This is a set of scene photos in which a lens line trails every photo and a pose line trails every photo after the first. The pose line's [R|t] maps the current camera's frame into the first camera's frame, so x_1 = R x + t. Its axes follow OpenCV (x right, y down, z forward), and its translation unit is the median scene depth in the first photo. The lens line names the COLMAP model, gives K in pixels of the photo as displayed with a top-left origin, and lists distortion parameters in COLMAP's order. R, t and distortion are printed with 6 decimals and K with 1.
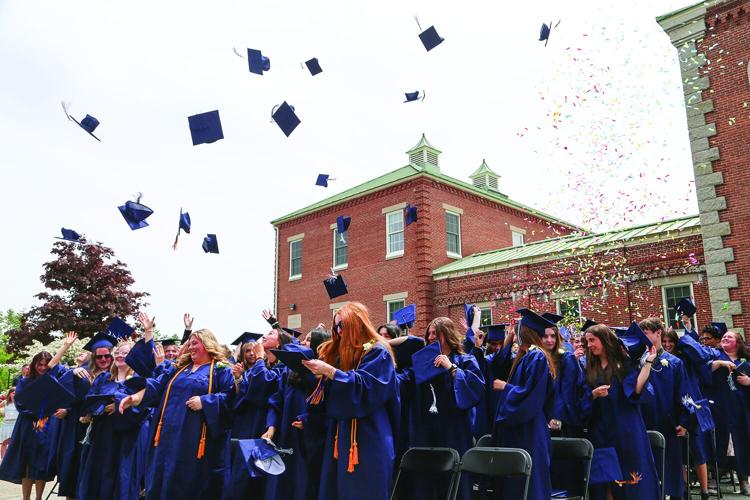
lens RADIAL K [[624.6, 0, 375.0], [0, 624.6, 250.0], [0, 0, 1]] dist [0.011124, 0.001989]
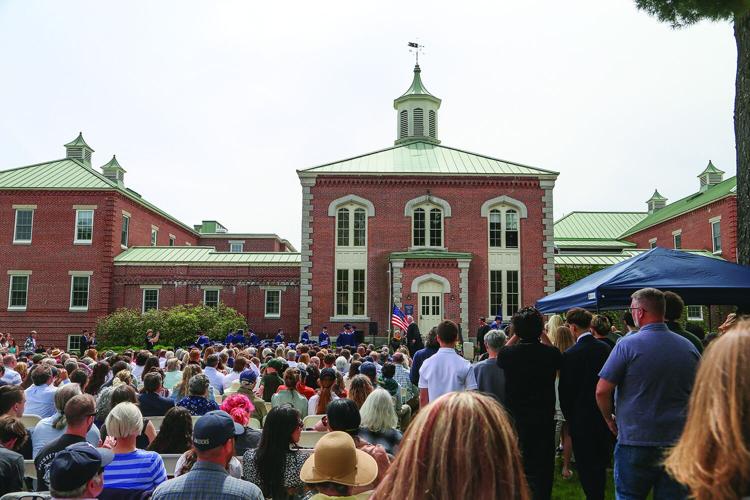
lens RADIAL K [[714.3, 0, 371.3], [0, 714.3, 262.1], [0, 0, 1]] dist [0.019601, -0.008046]
pose [[0.722957, 0.090454, 0.684946, -0.682254], [-0.171283, 0.983909, 0.050853, -0.161284], [-0.669325, -0.154085, 0.726817, -0.662444]]
